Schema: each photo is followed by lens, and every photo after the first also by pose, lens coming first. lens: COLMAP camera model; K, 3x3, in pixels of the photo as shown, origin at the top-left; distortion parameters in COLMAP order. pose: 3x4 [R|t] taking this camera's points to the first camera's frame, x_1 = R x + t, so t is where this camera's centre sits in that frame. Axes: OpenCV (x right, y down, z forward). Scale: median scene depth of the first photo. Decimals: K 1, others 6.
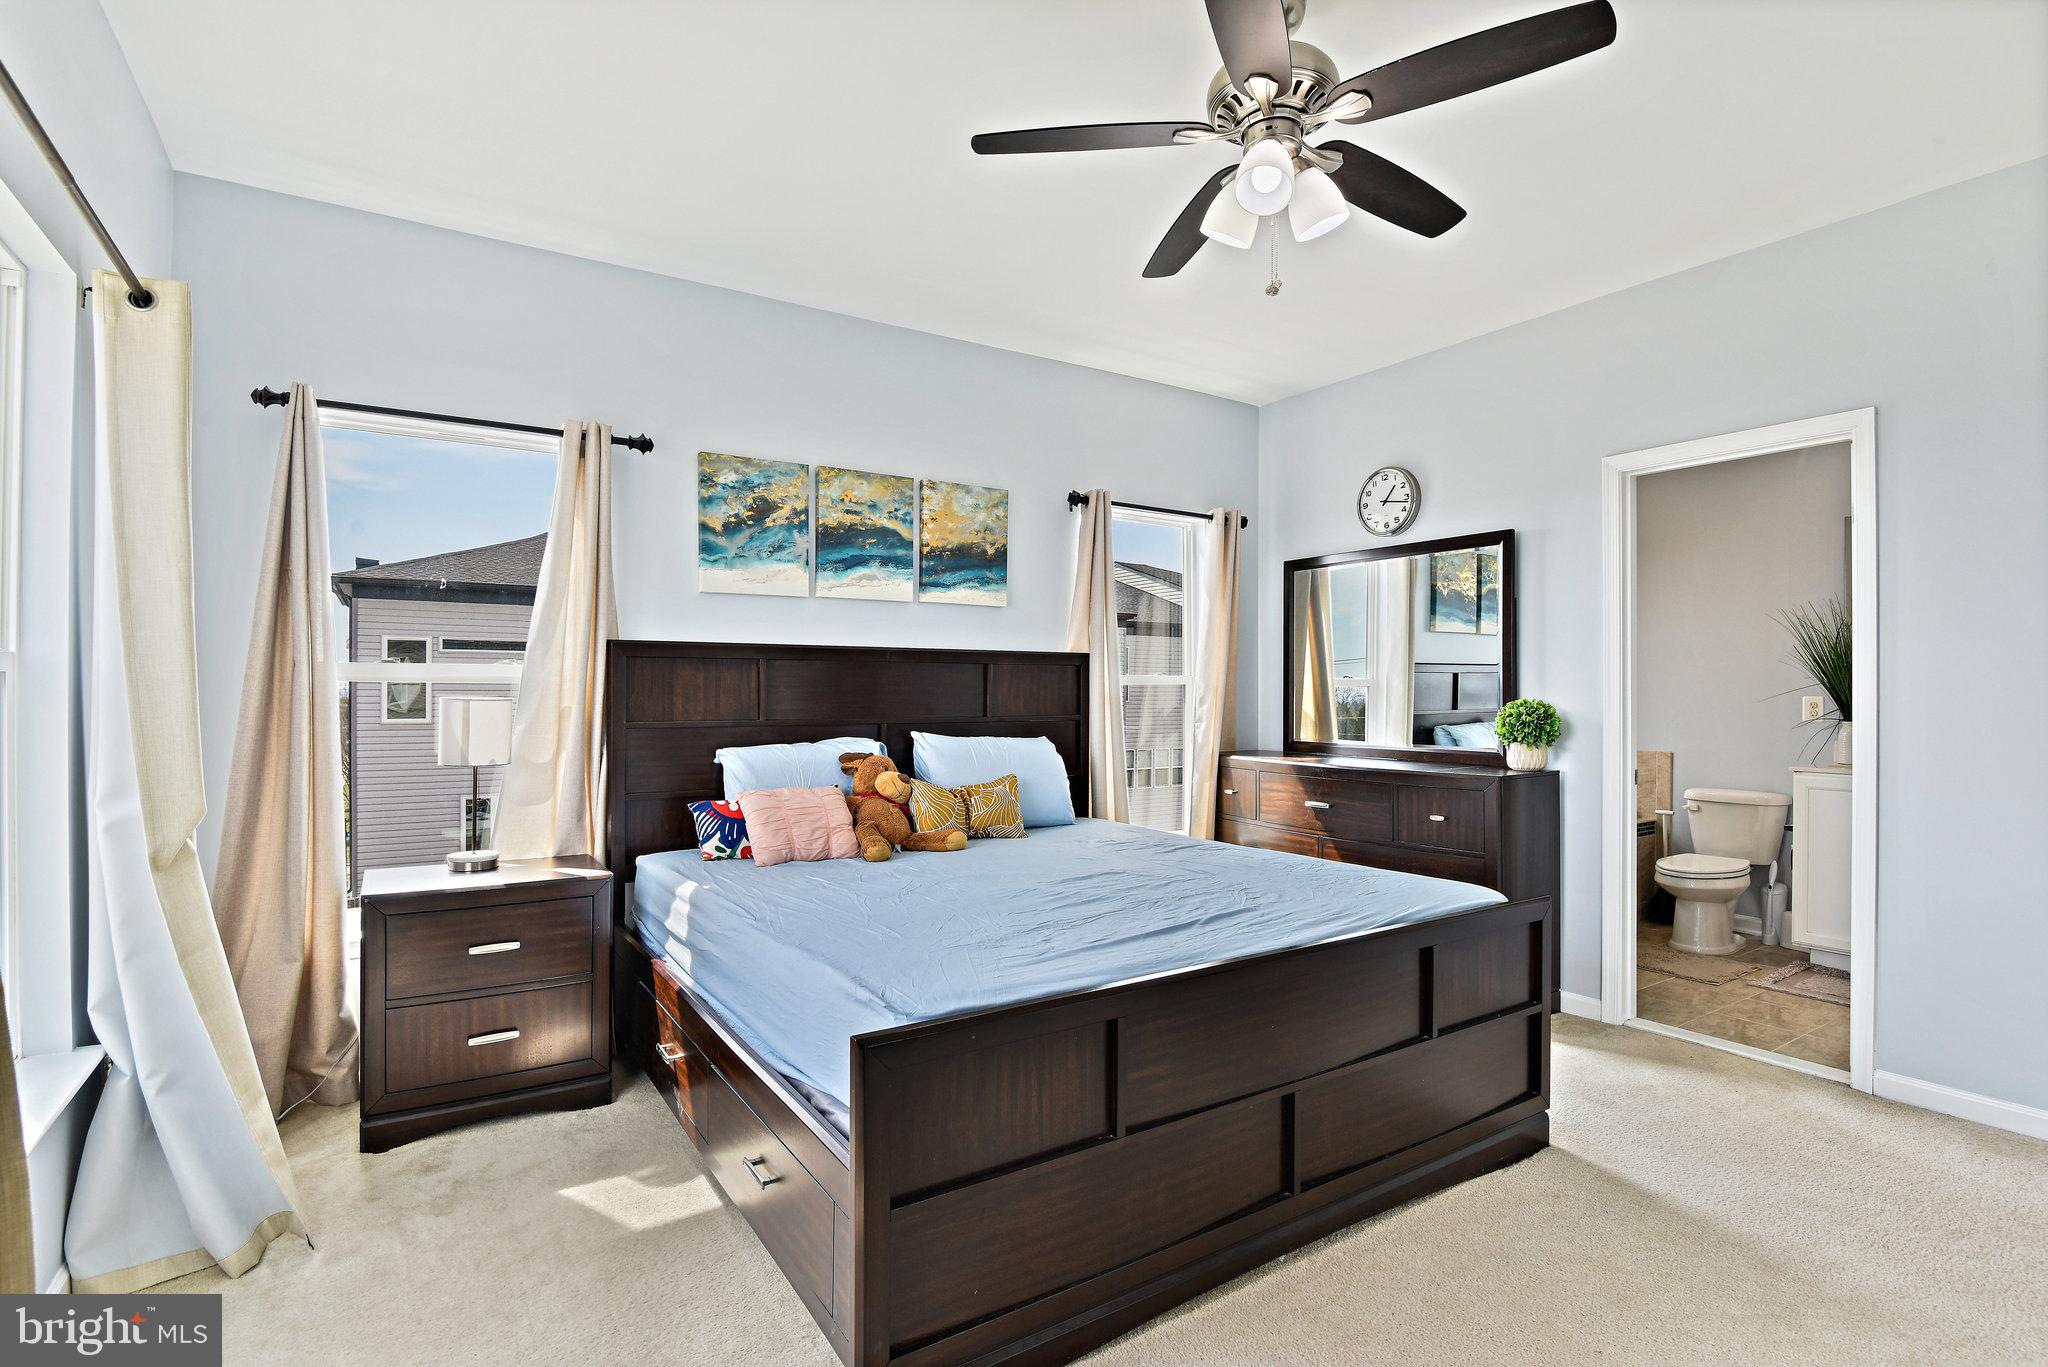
lens RADIAL K [[988.1, 0, 1030.8], [0, 988.1, 683.5], [0, 0, 1]] dist [-0.010849, -0.007968]
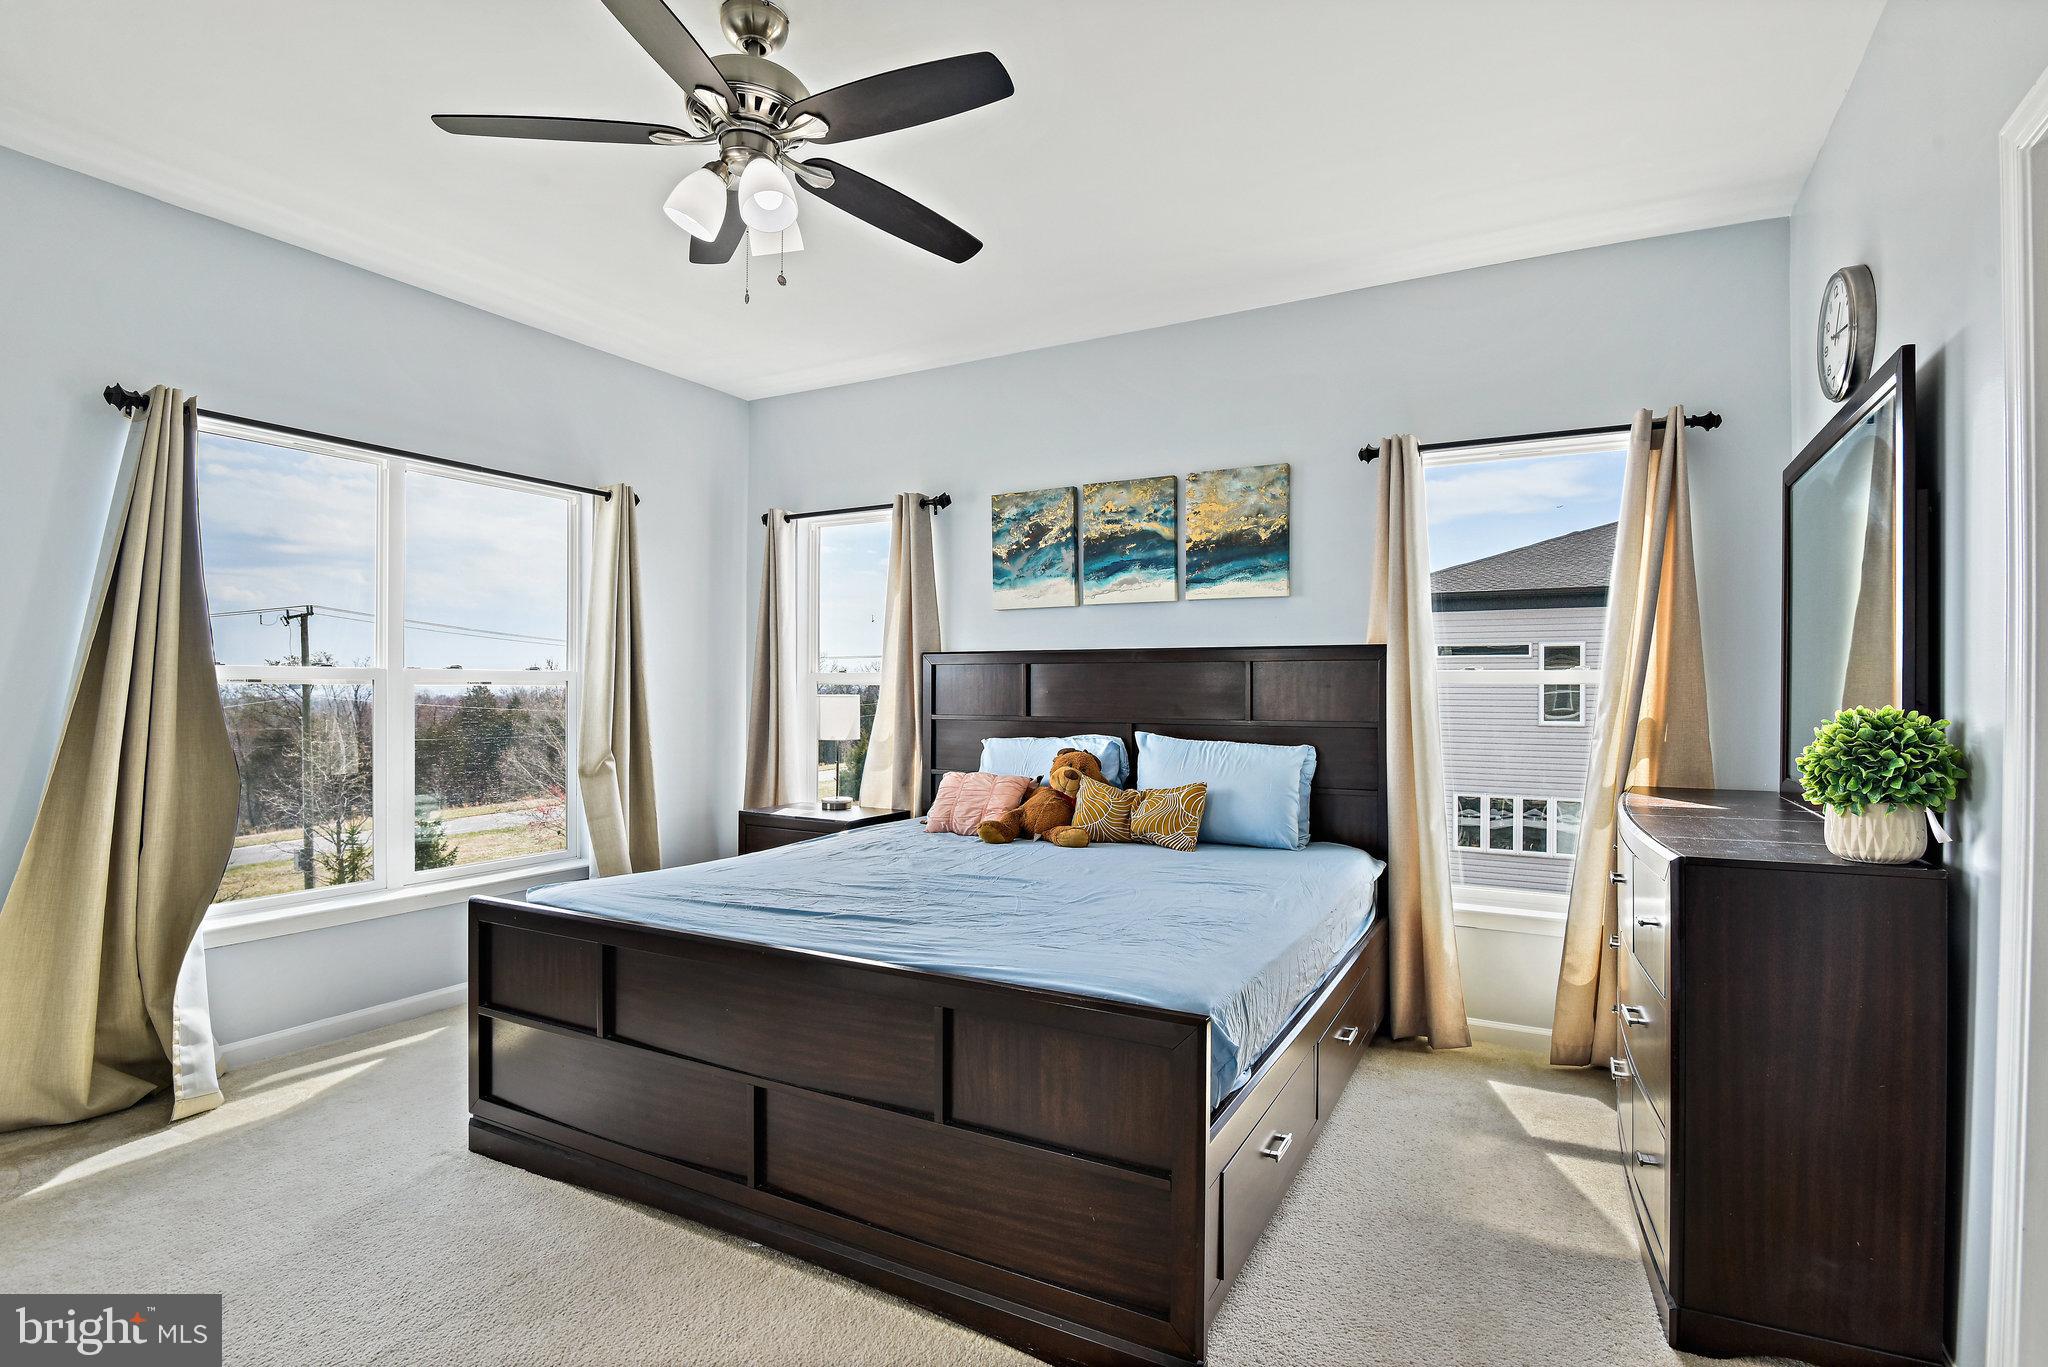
lens RADIAL K [[988.1, 0, 1029.0], [0, 988.1, 690.2], [0, 0, 1]] dist [-0.010849, -0.007968]
pose [[0.476566, -0.001345, -0.879138, 0.708227], [0.003684, 0.999993, 0.000467, 0.005596], [0.879131, -0.003461, 0.476568, 0.421491]]
